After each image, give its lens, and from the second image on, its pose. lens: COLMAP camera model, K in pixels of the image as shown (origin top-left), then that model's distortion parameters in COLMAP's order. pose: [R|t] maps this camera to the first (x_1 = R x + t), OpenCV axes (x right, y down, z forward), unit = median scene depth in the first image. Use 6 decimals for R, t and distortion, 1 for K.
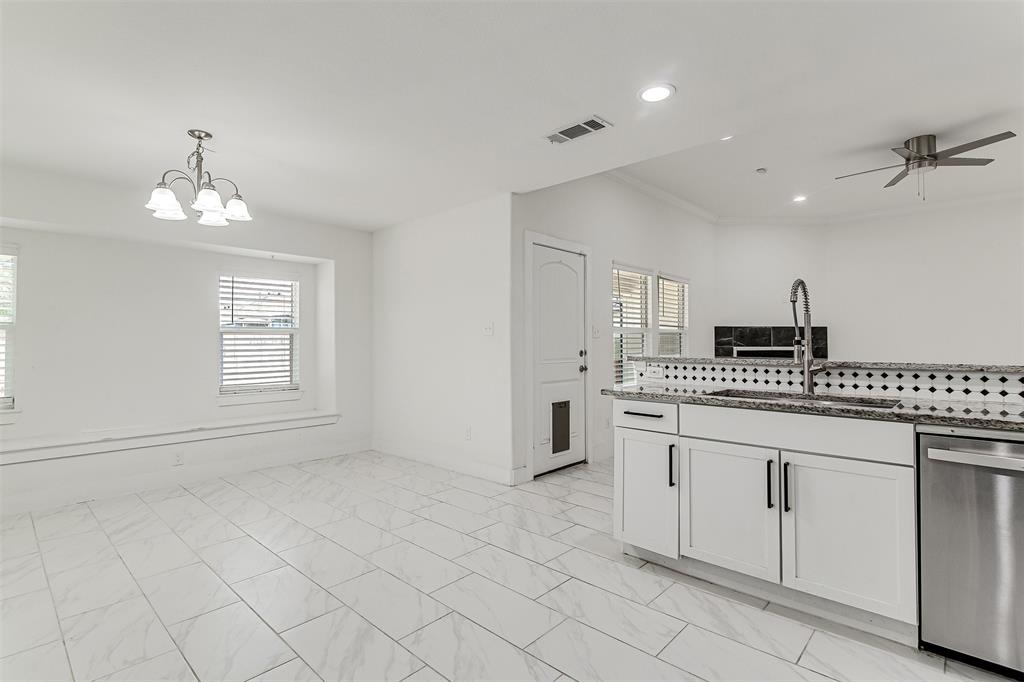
lens RADIAL K [[491.5, 0, 500.8], [0, 491.5, 335.1], [0, 0, 1]] dist [-0.013953, 0.001098]
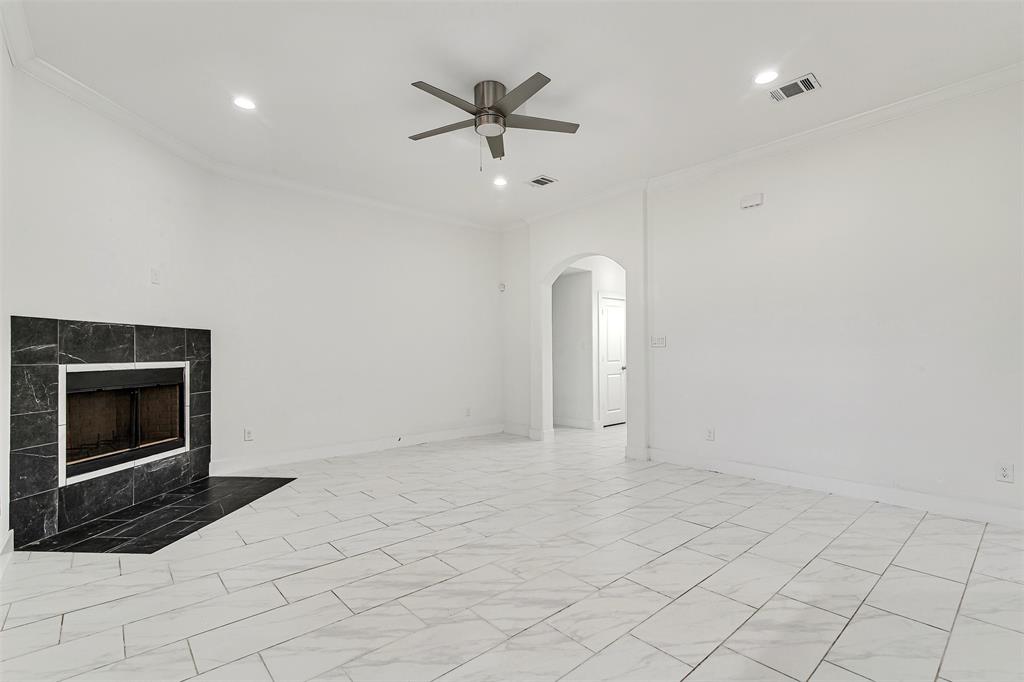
lens RADIAL K [[466.3, 0, 507.6], [0, 466.3, 349.8], [0, 0, 1]] dist [-0.000276, 0.000107]
pose [[0.089009, 0.005979, 0.996013, 0.143369], [-0.011788, 0.999918, -0.004949, 0.012345], [-0.995961, -0.011301, 0.089072, 0.915847]]
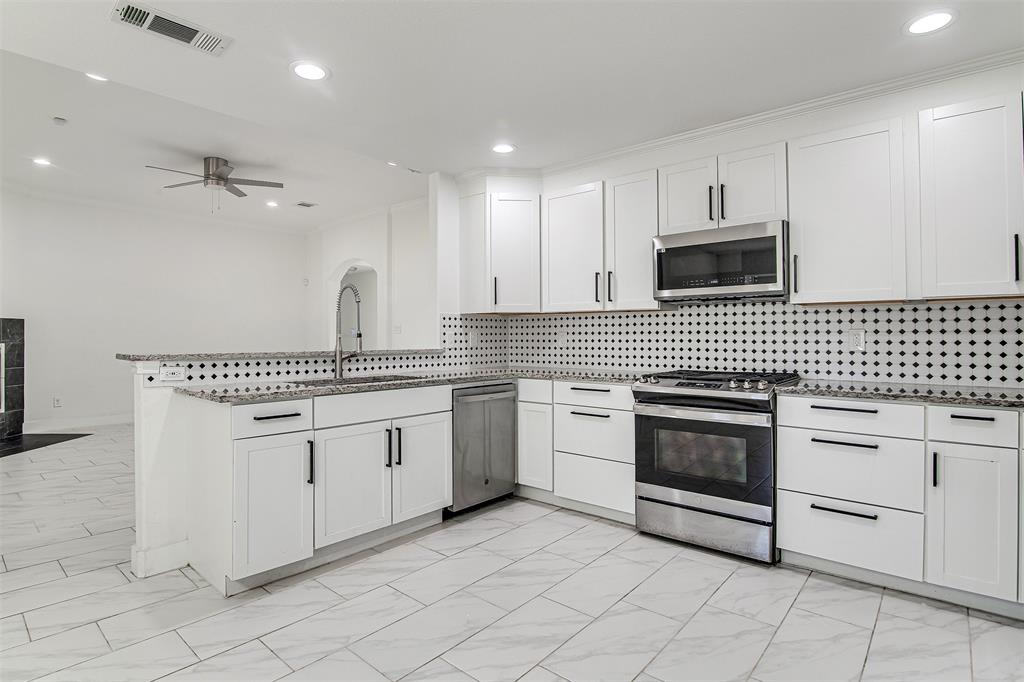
lens RADIAL K [[523.2, 0, 514.2], [0, 523.2, 331.3], [0, 0, 1]] dist [-0.036445, 0.003896]
pose [[-0.052993, 0.013208, 0.998508, -0.386139], [-0.011407, 0.999839, -0.013831, 0.009439], [-0.998530, -0.012123, -0.052834, 0.360790]]
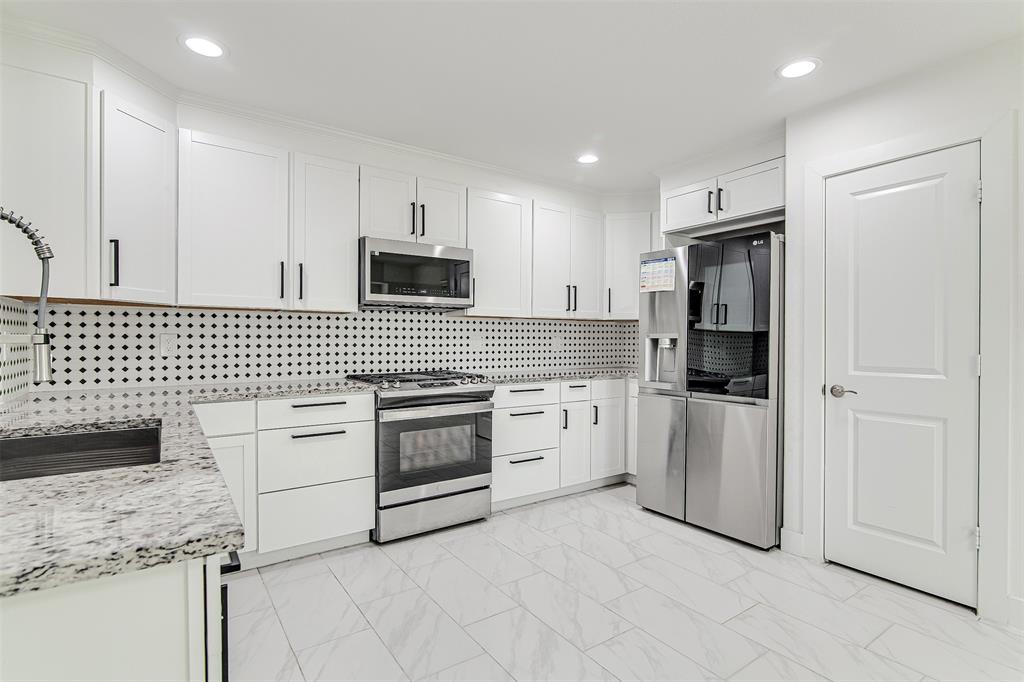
lens RADIAL K [[491.5, 0, 518.9], [0, 491.5, 343.7], [0, 0, 1]] dist [-0.013953, 0.001098]
pose [[-0.980850, 0.001003, 0.194763, 0.009445], [-0.000152, 0.999982, -0.005918, 0.012211], [-0.194765, -0.005835, -0.980833, 0.742133]]
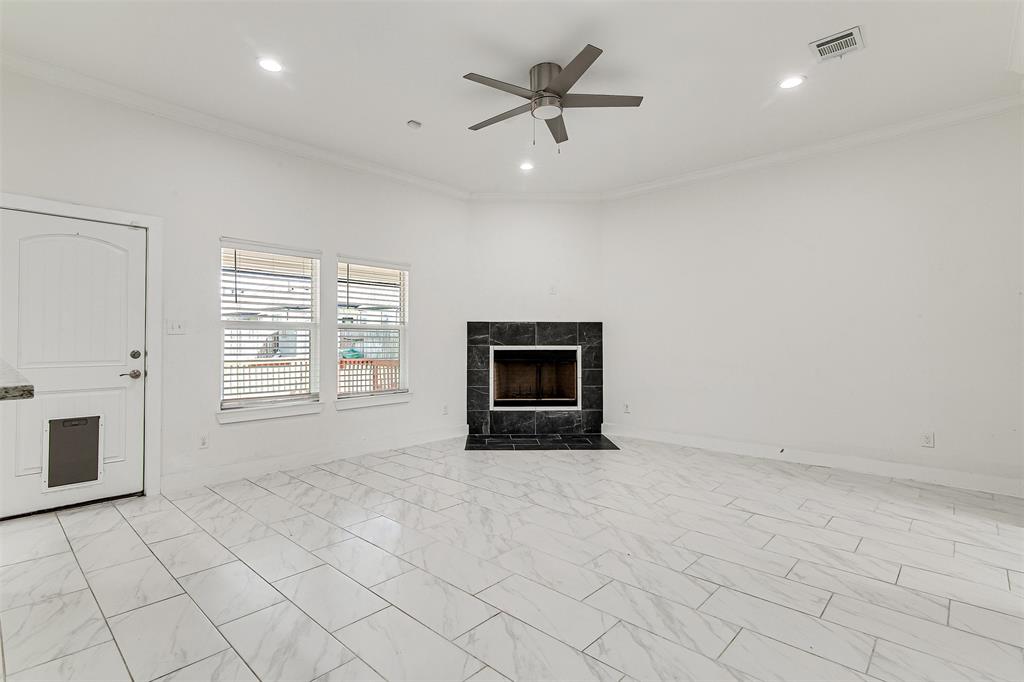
lens RADIAL K [[491.5, 0, 501.9], [0, 491.5, 336.9], [0, 0, 1]] dist [-0.013953, 0.001098]
pose [[0.999959, 0.001657, 0.008932, 0.807832], [-0.001736, 0.999959, 0.008915, 0.001442], [-0.008917, -0.008930, 0.999920, 0.246103]]
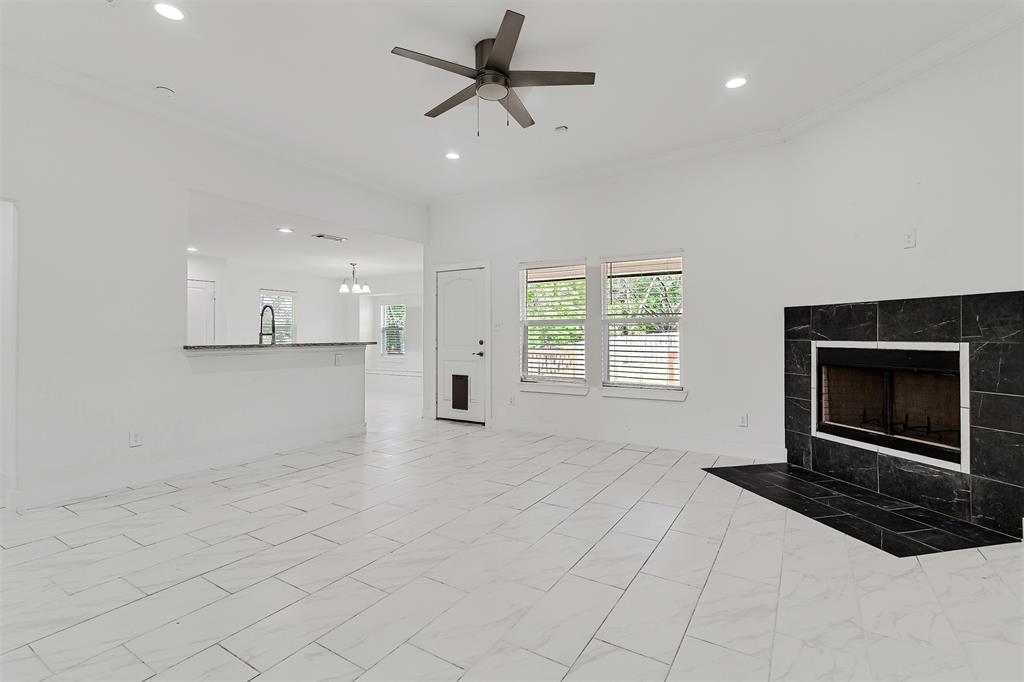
lens RADIAL K [[475.2, 0, 507.0], [0, 475.2, 336.4], [0, 0, 1]] dist [0.002433, 0.000033]
pose [[0.199721, 0.003211, -0.979848, 1.577685], [0.017446, 0.999824, 0.006832, 0.014091], [0.979698, -0.018459, 0.199629, 0.886856]]
